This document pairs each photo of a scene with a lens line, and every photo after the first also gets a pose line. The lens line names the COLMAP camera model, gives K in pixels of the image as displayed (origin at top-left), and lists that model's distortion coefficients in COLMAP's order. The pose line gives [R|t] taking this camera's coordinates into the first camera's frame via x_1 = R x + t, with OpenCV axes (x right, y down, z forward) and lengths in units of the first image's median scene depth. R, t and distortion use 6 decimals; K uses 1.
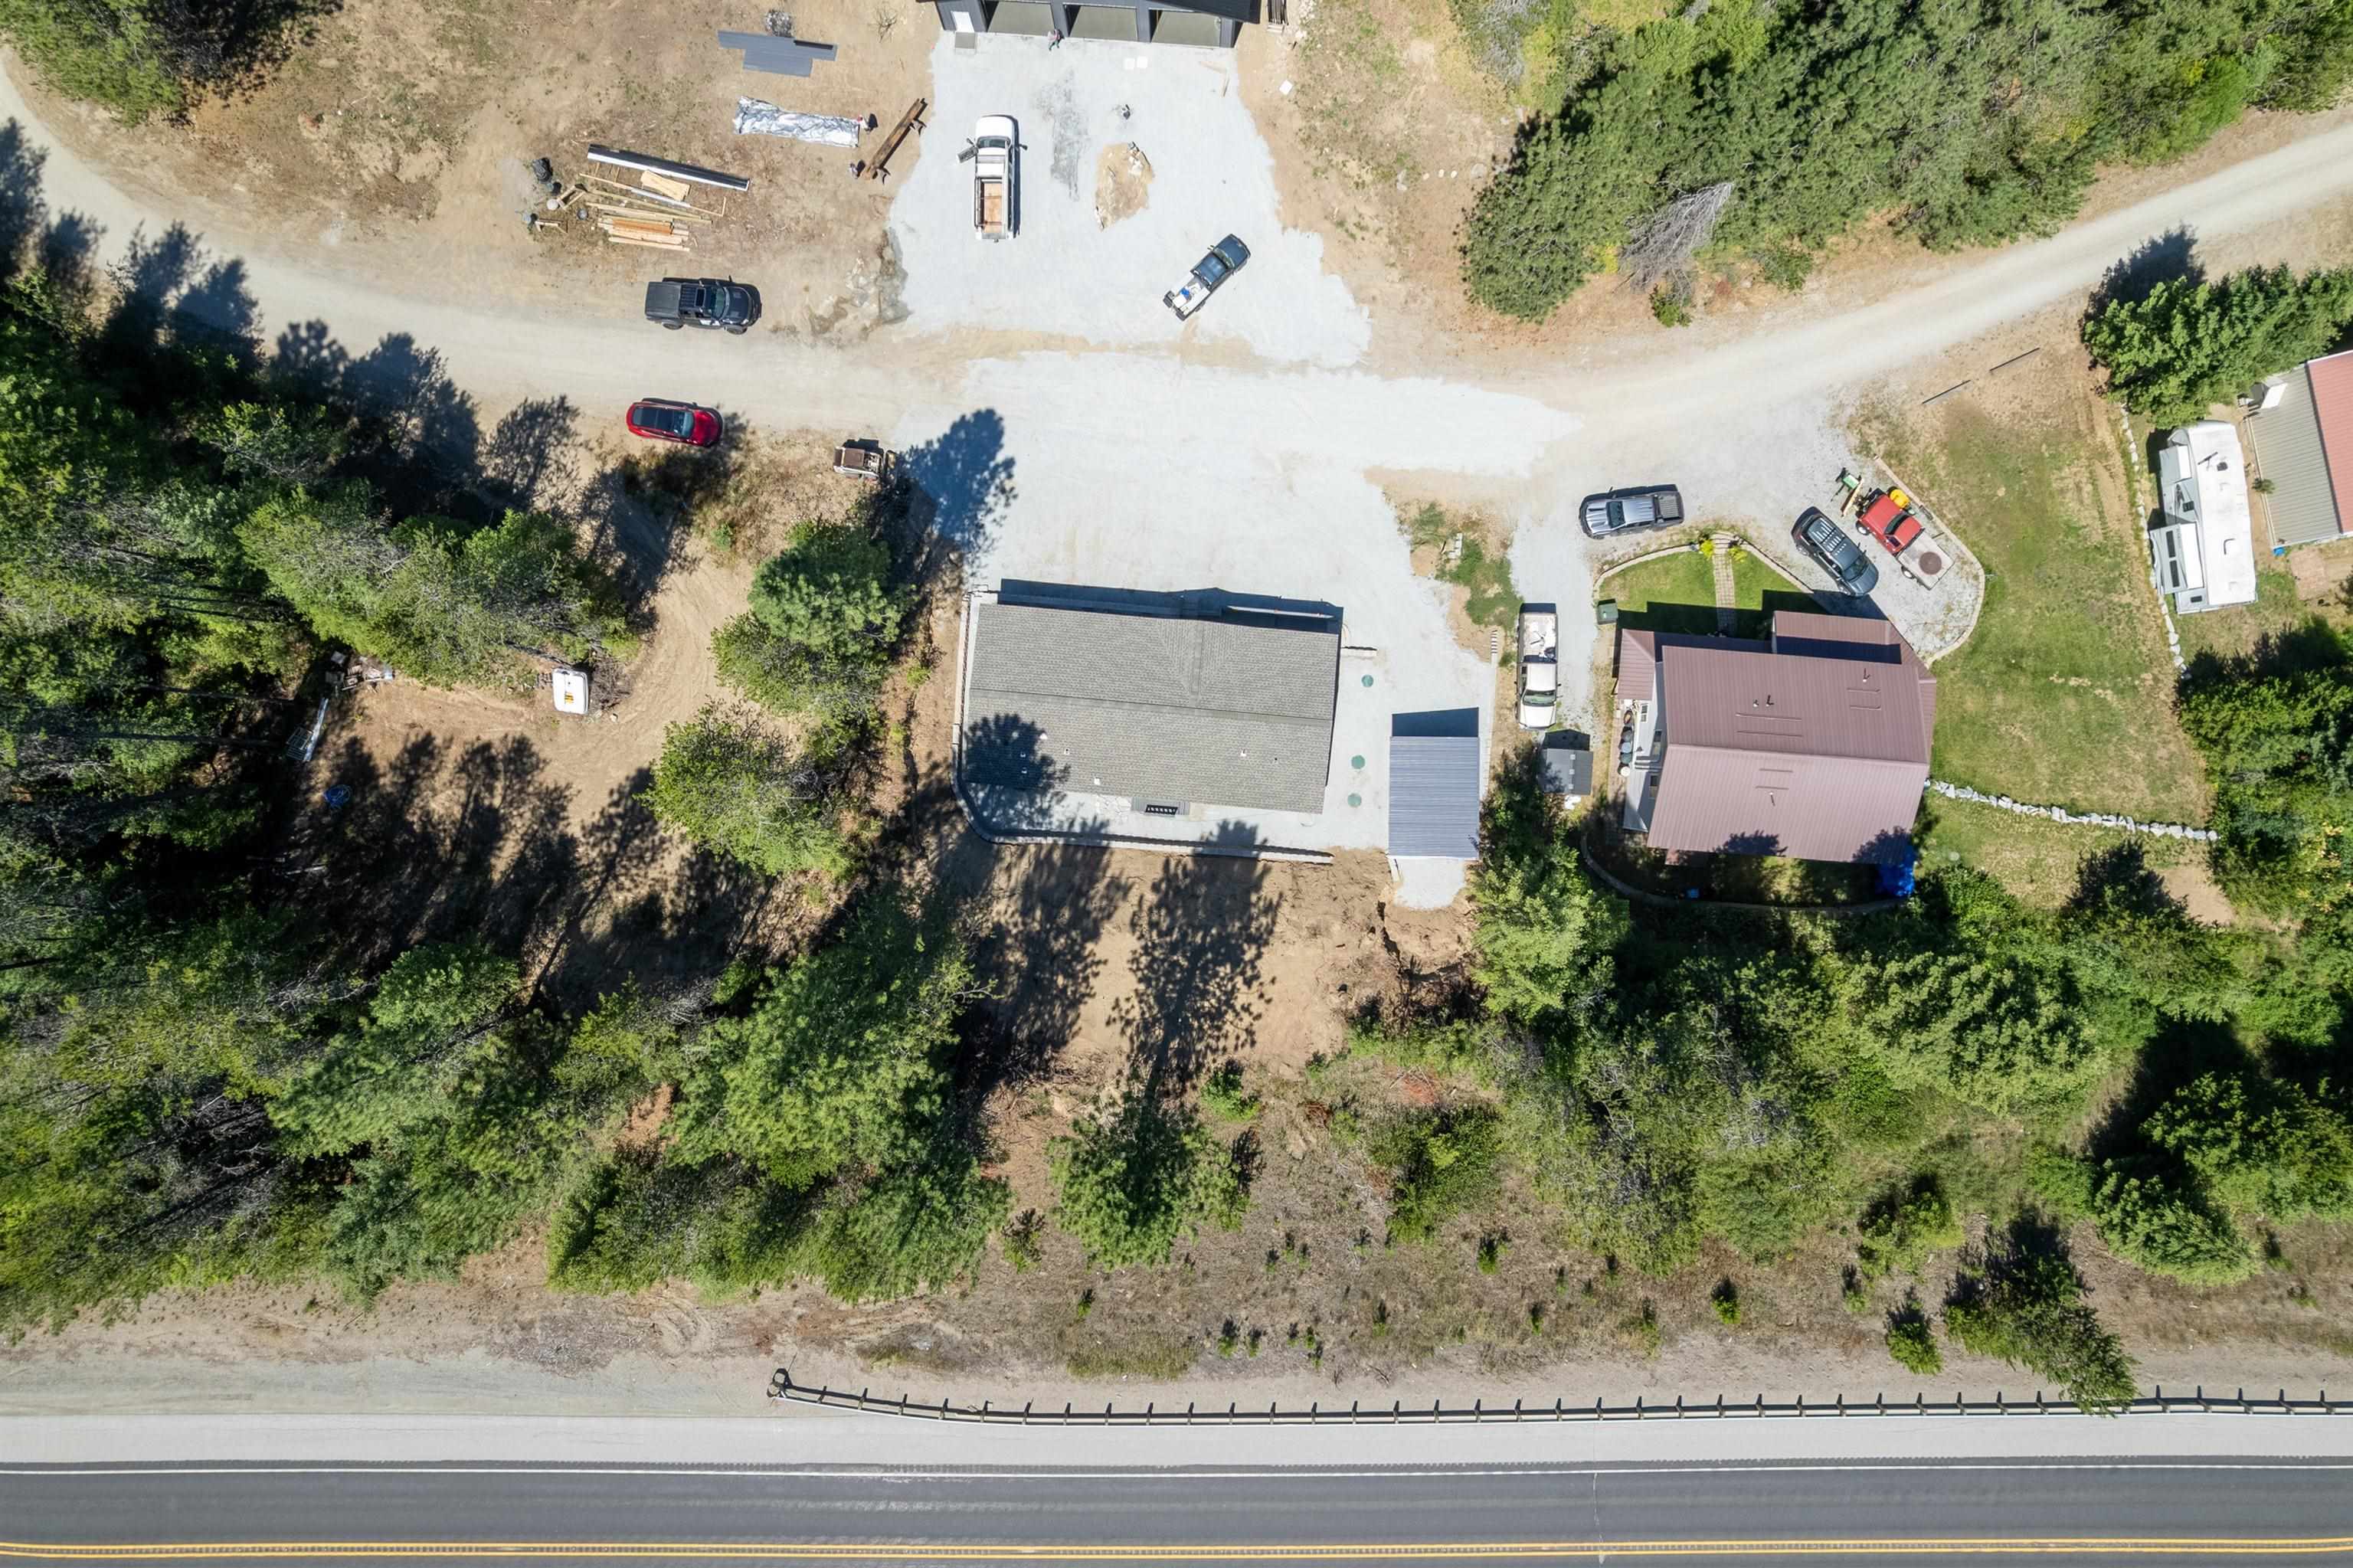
lens RADIAL K [[1522.2, 0, 1176.5], [0, 1522.2, 784.0], [0, 0, 1]] dist [-0.072610, 0.064783]
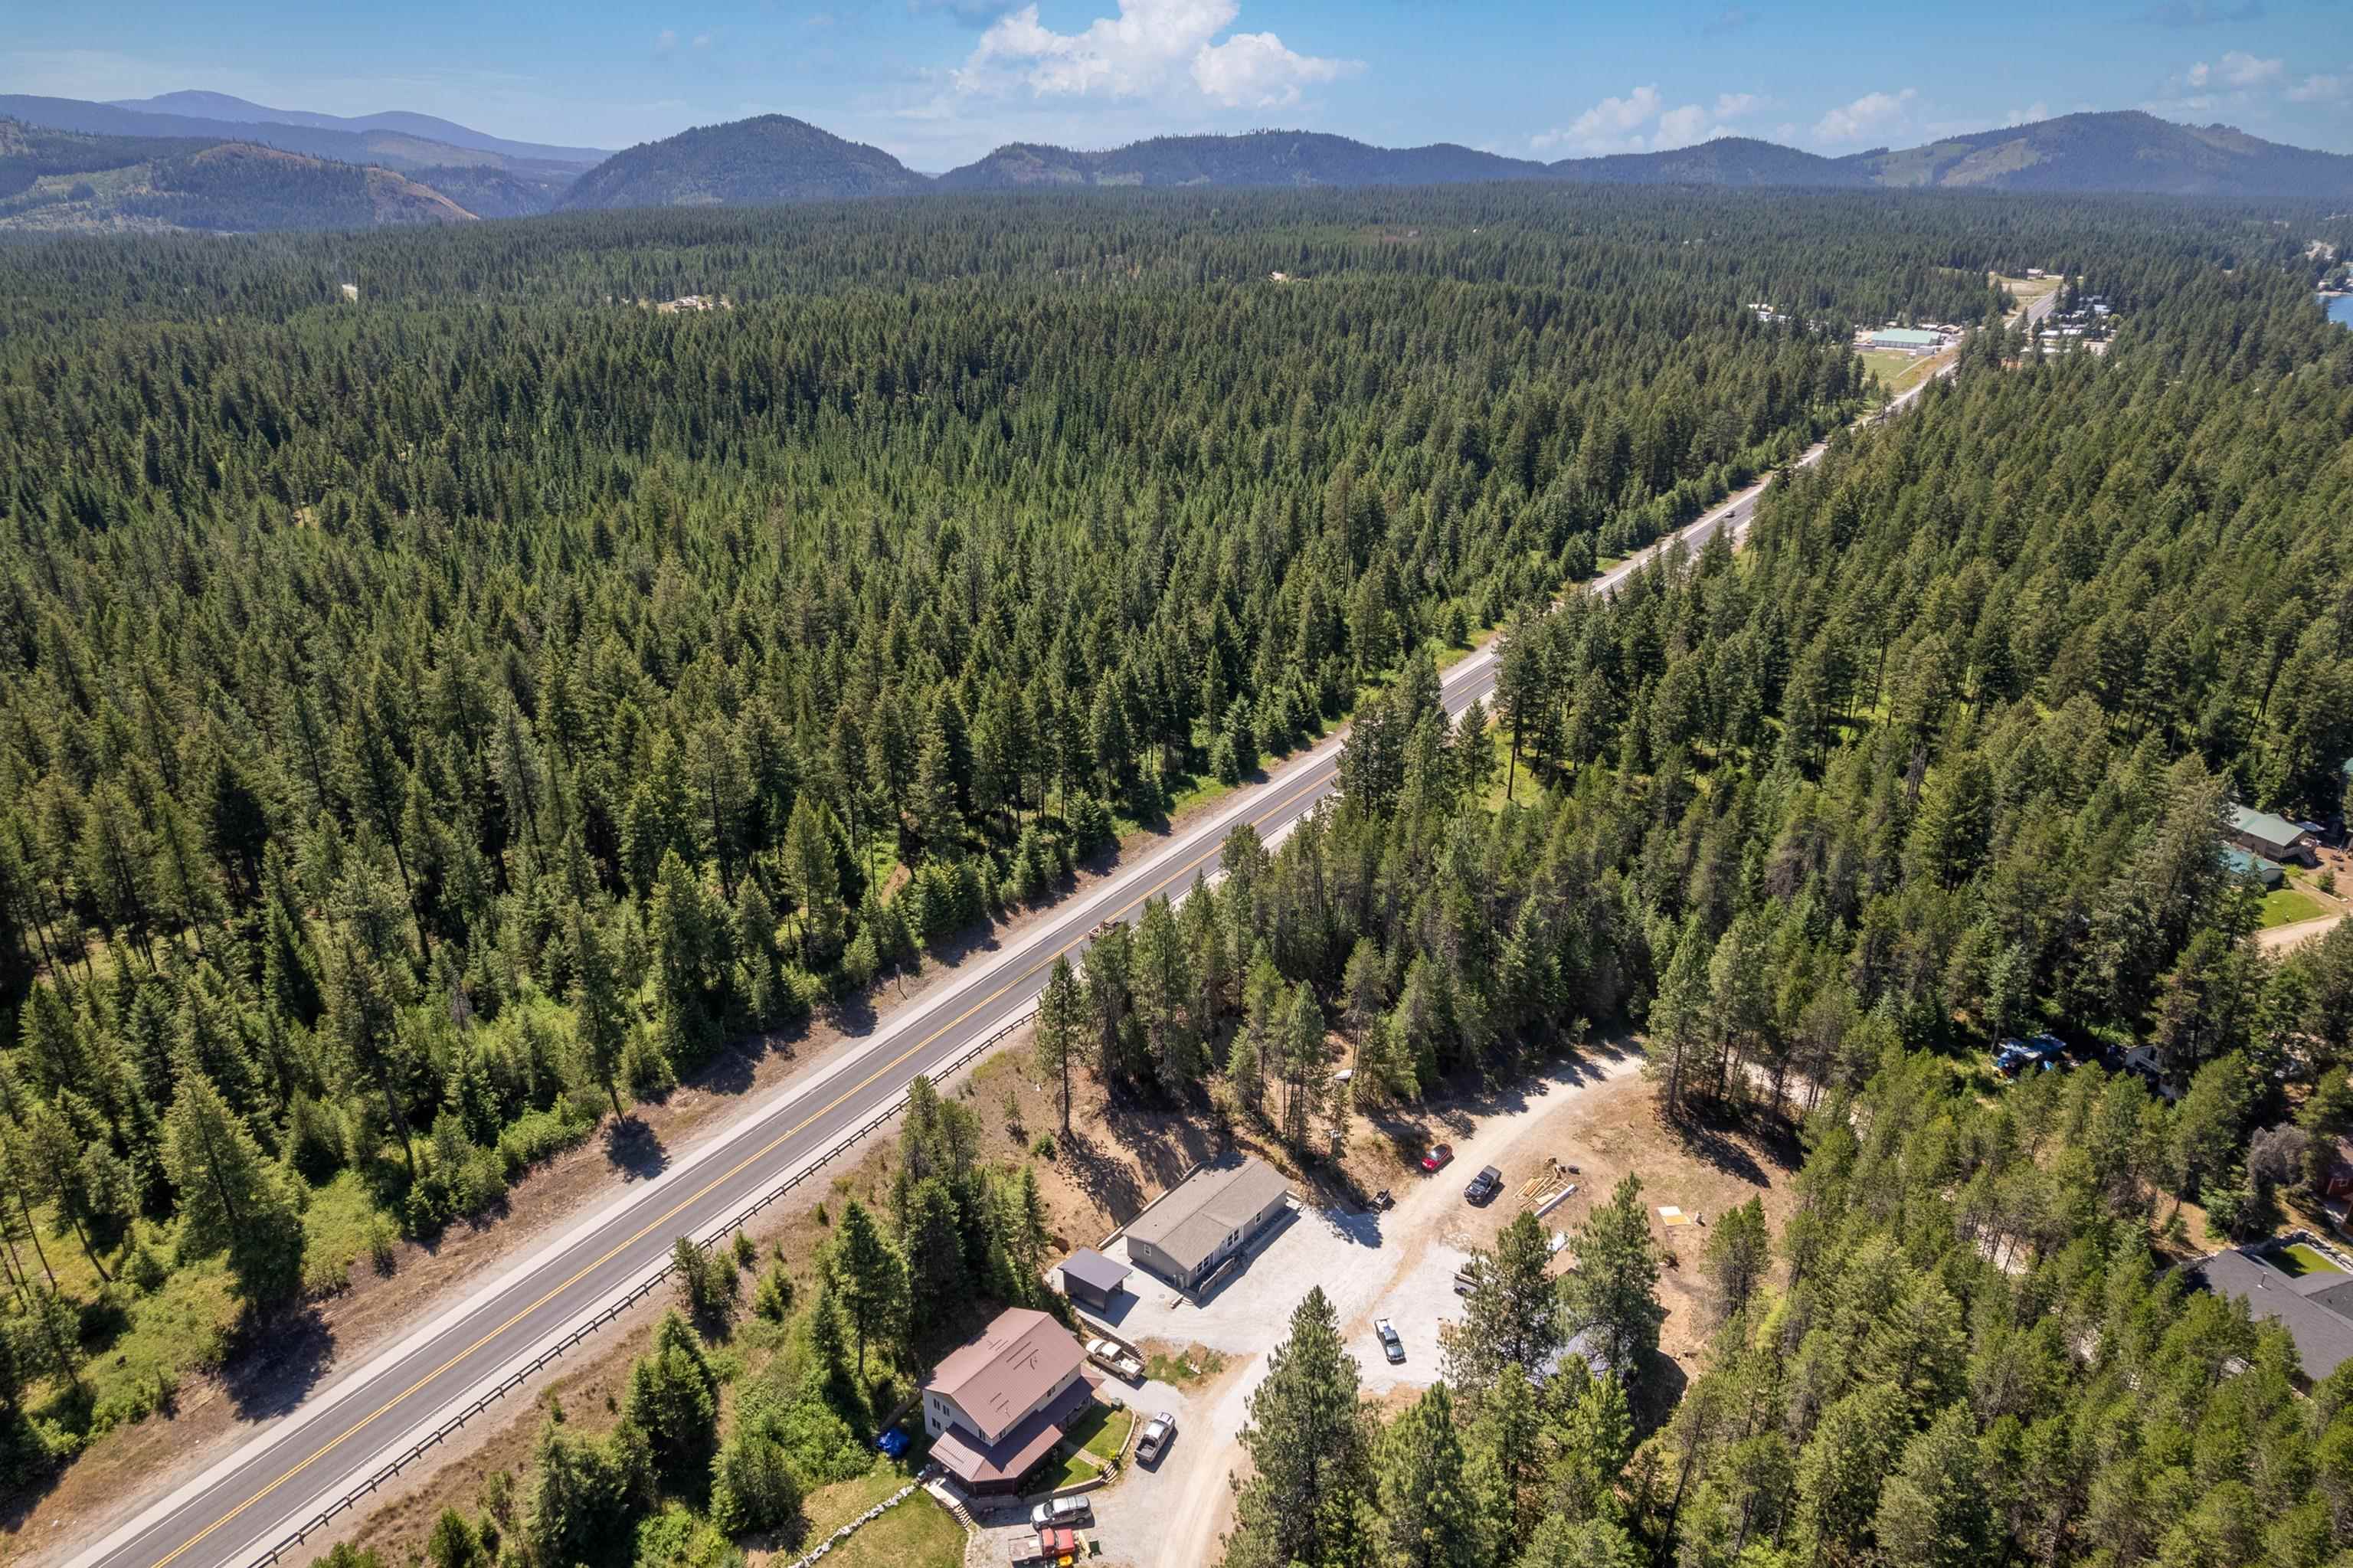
lens RADIAL K [[1522.2, 0, 1176.5], [0, 1522.2, 784.0], [0, 0, 1]] dist [-0.072610, 0.064783]
pose [[-0.560294, 0.318406, -0.764649, 1.389808], [-0.828214, -0.228230, 0.511833, -0.927580], [-0.011545, 0.920070, 0.391584, -0.358343]]
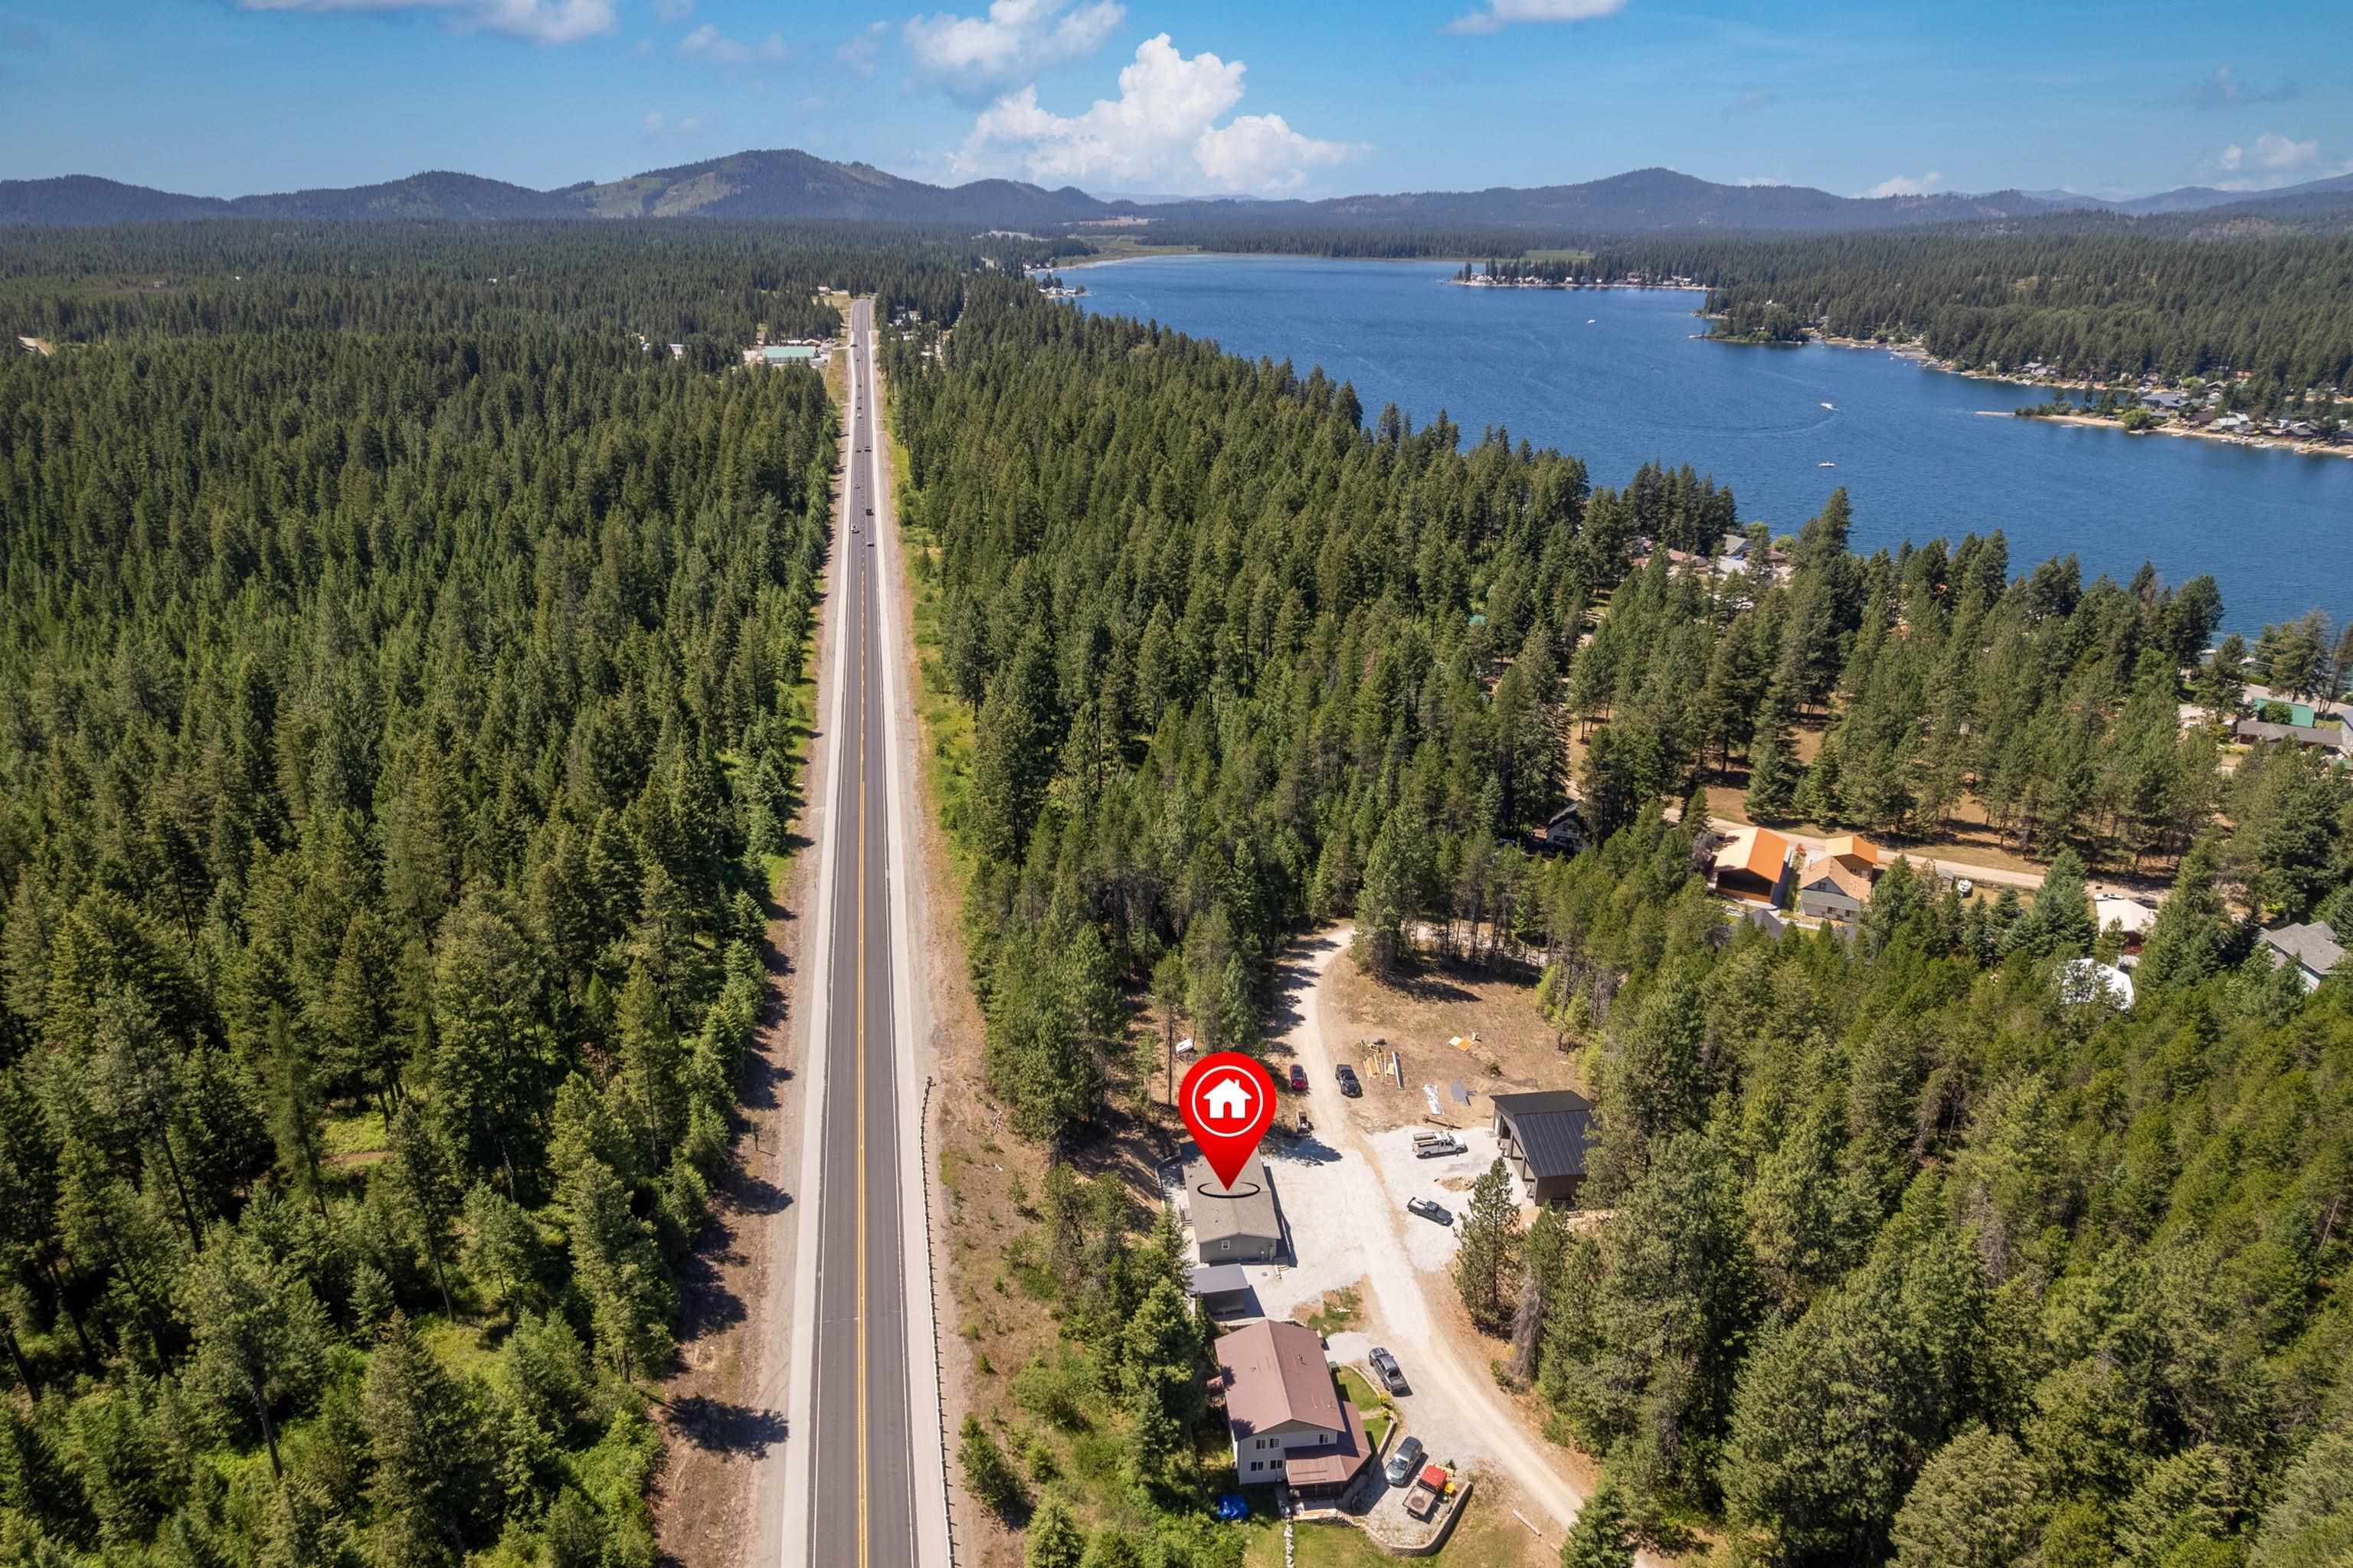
lens RADIAL K [[1522.2, 0, 1176.5], [0, 1522.2, 784.0], [0, 0, 1]] dist [-0.072610, 0.064783]
pose [[0.189510, 0.358634, -0.914039, 1.727000], [-0.981675, 0.050220, -0.183829, 0.388500], [-0.020024, 0.932126, 0.361580, -0.341944]]
